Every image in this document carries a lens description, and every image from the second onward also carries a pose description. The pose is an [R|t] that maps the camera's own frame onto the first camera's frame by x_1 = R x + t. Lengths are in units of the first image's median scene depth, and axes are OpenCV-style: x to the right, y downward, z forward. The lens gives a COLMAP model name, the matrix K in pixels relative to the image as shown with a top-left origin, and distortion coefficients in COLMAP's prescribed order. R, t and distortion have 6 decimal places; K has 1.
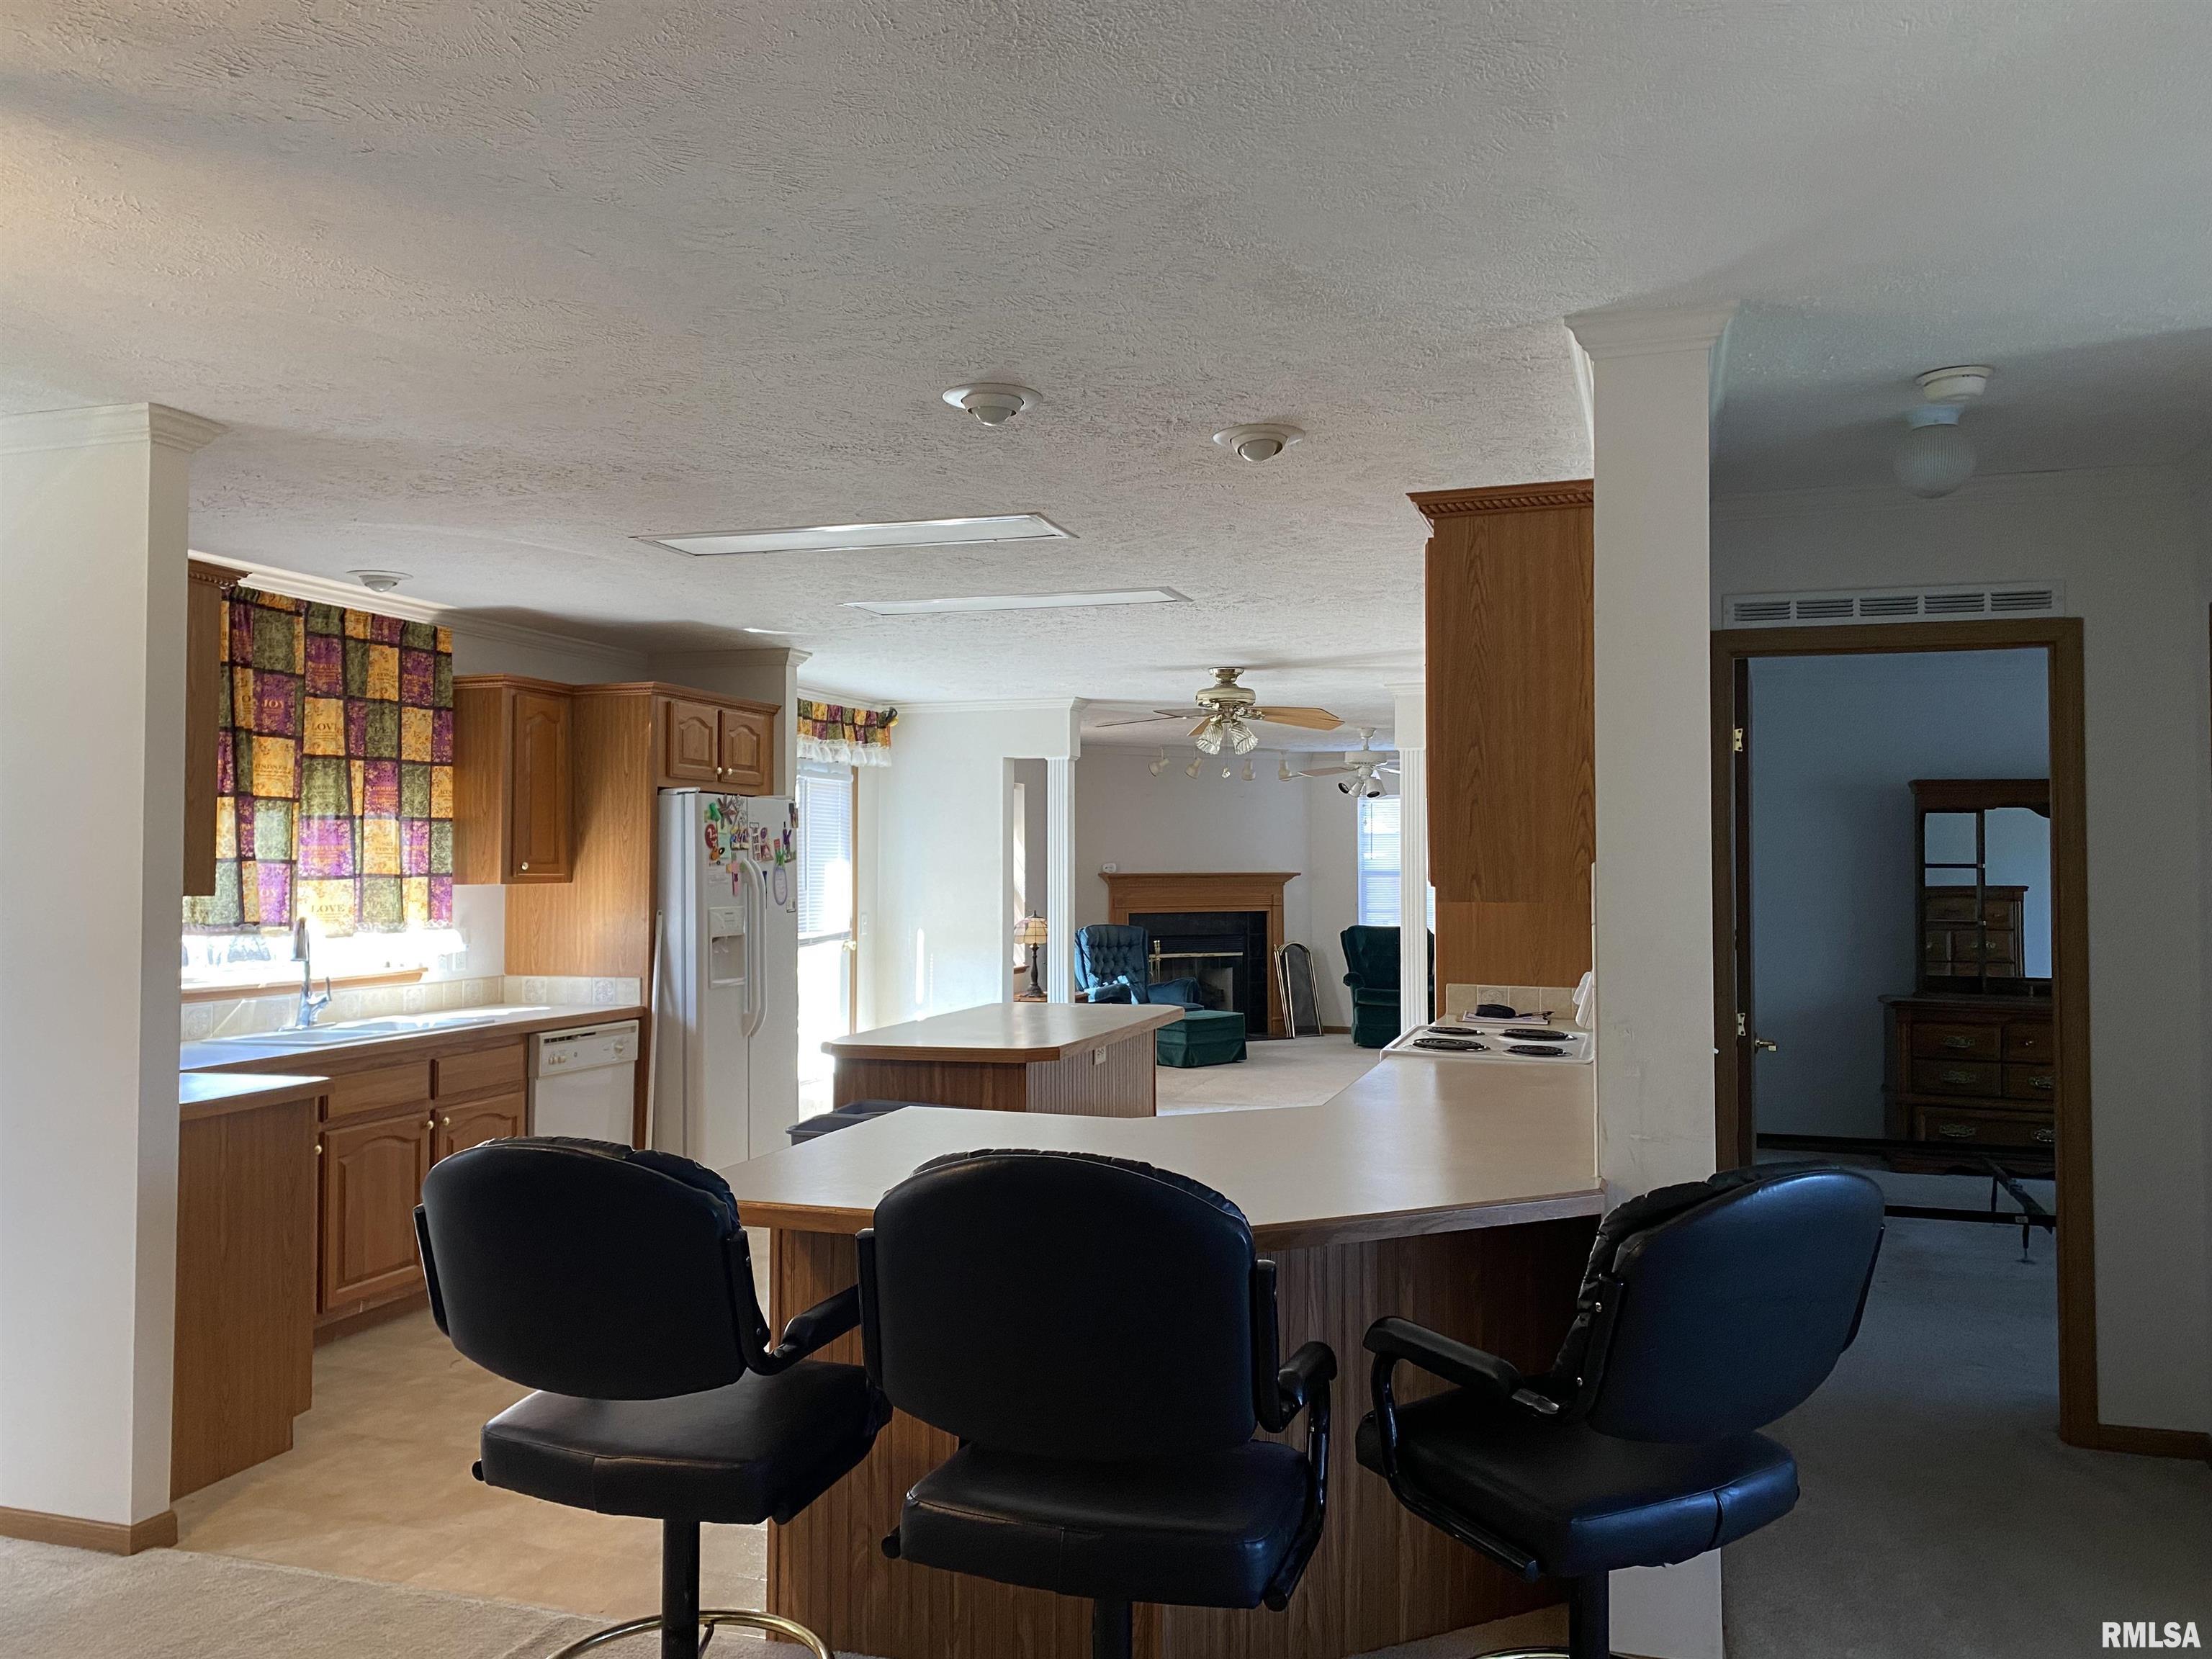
lens RADIAL K [[1669.9, 0, 1106.0], [0, 1669.9, 829.5], [0, 0, 1]] dist [-0.004311, -0.002124]
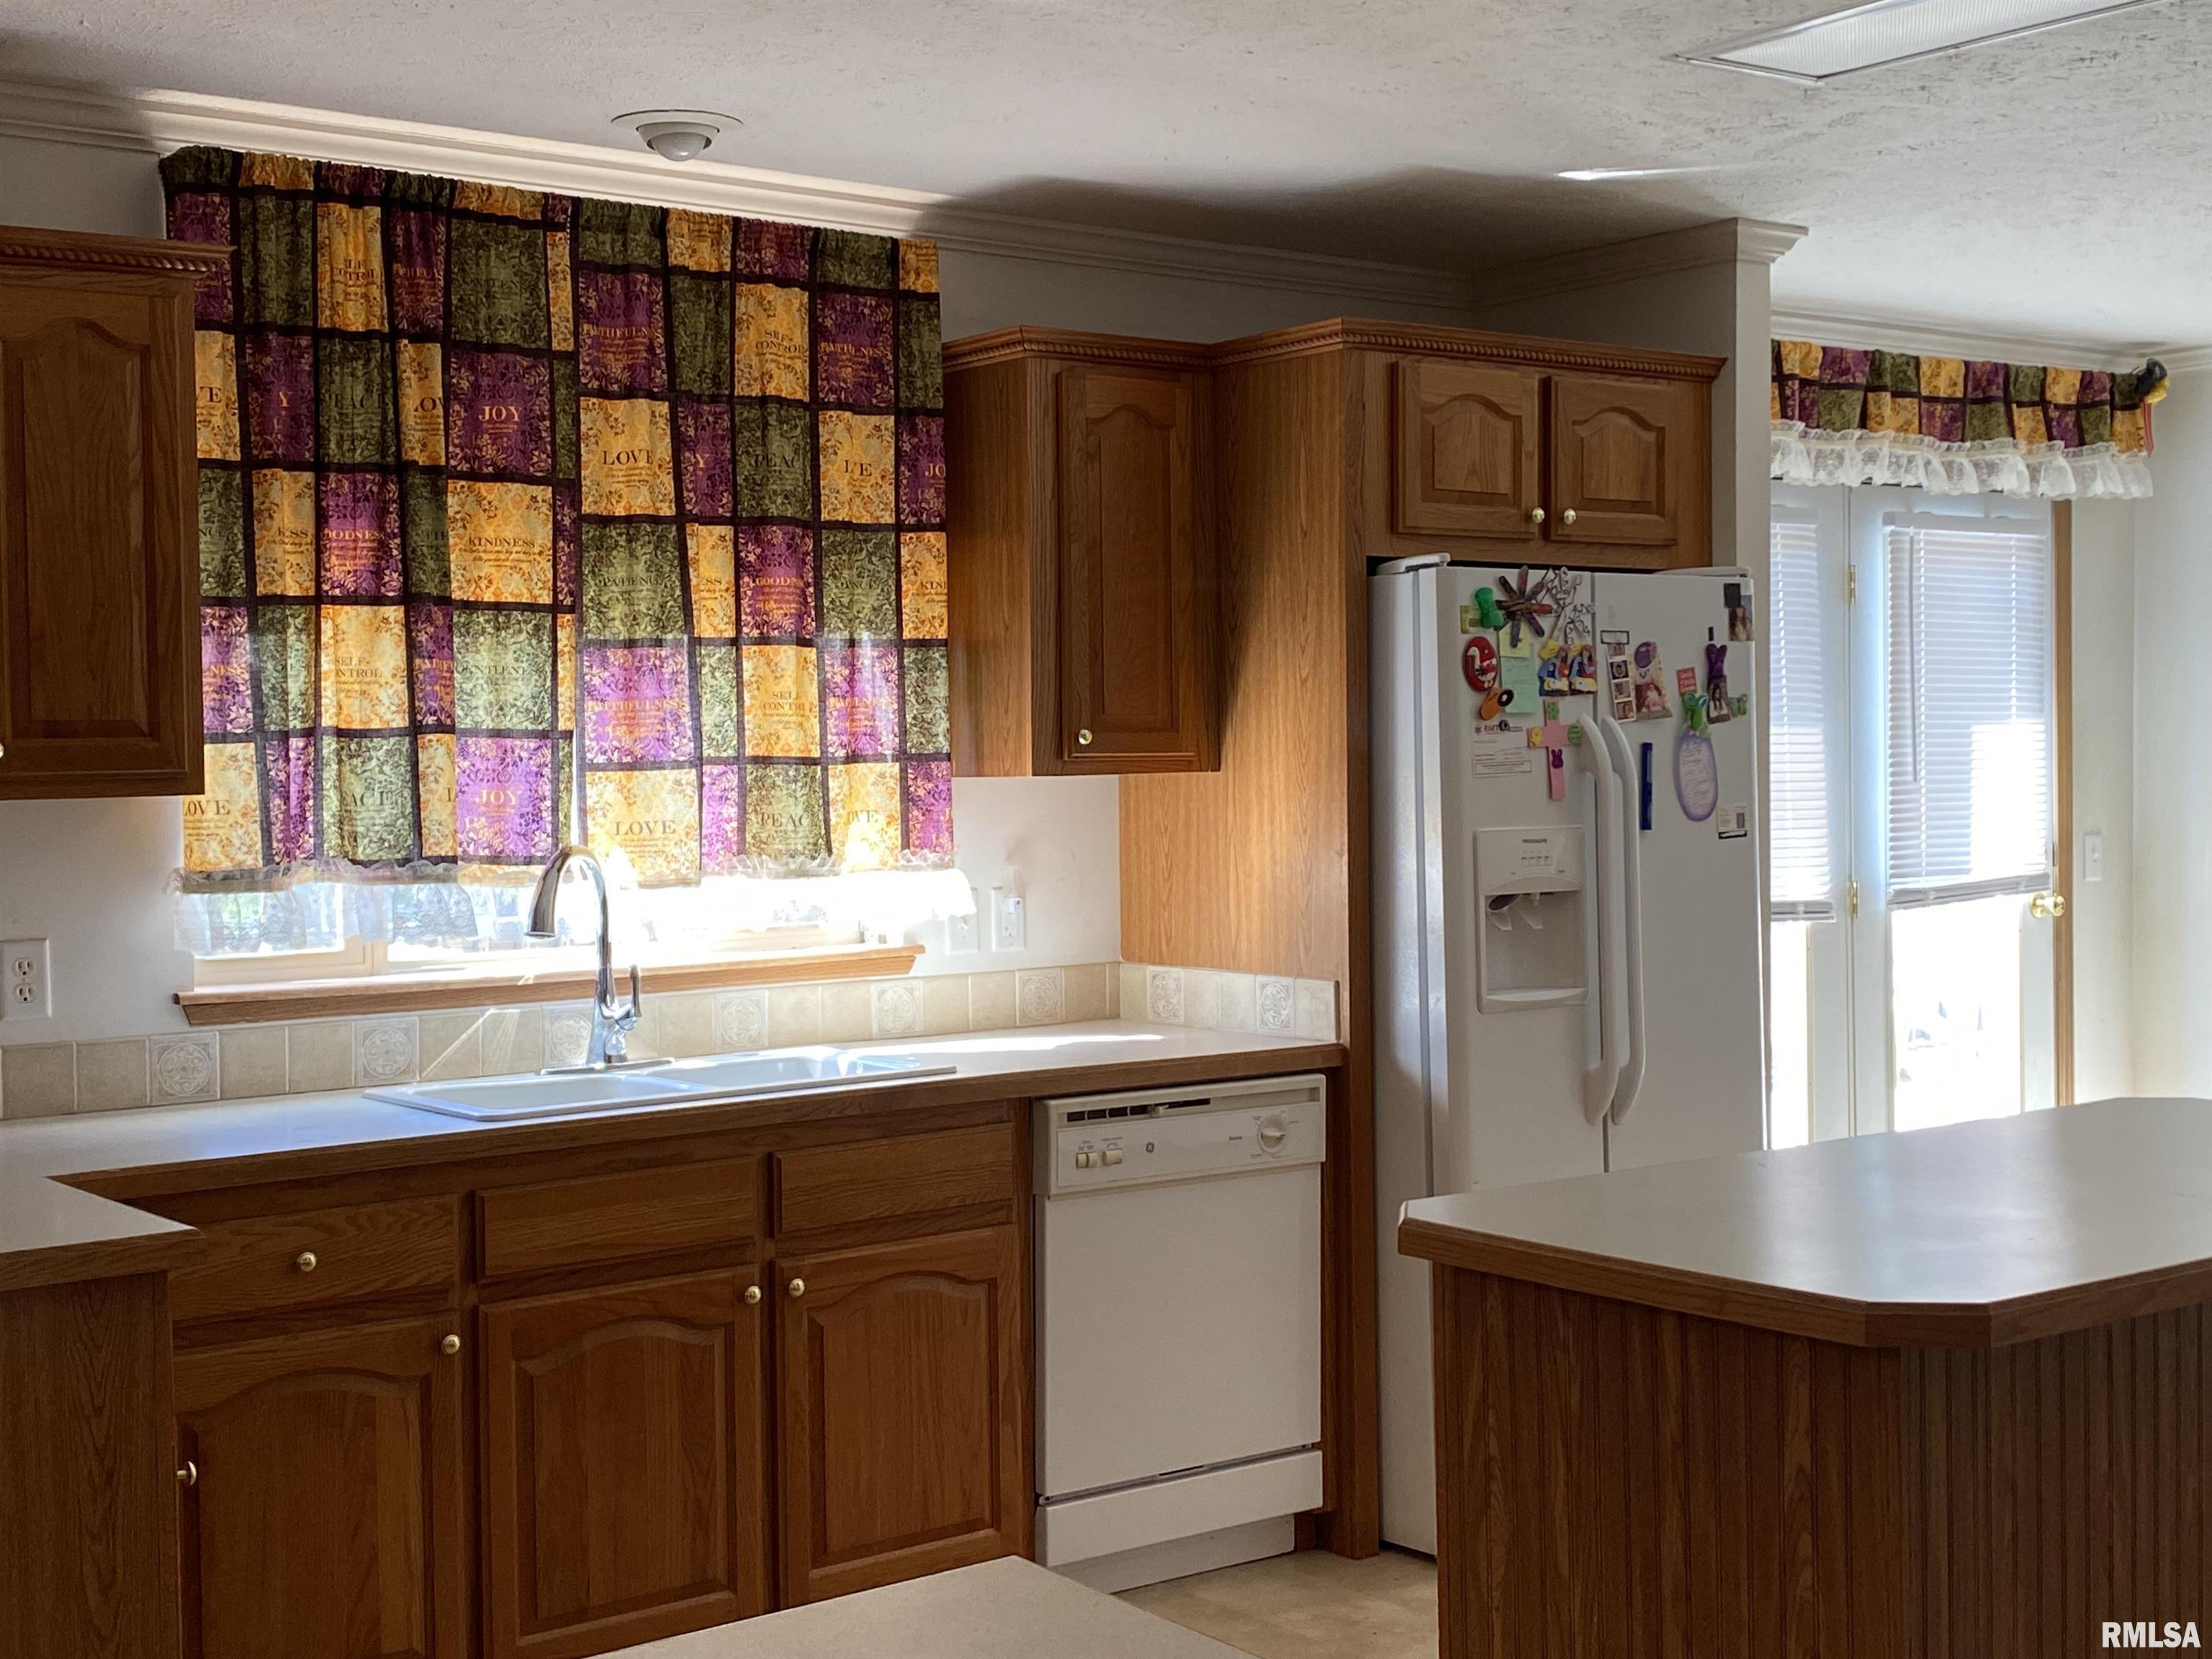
lens RADIAL K [[2715.4, 0, 1106.0], [0, 2715.4, 829.5], [0, 0, 1]] dist [0.142880, -0.381970]
pose [[0.816346, 0.011693, -0.577445, 0.102540], [0.022785, 0.998365, 0.052428, 0.007913], [0.577114, -0.055956, 0.814745, 0.387943]]
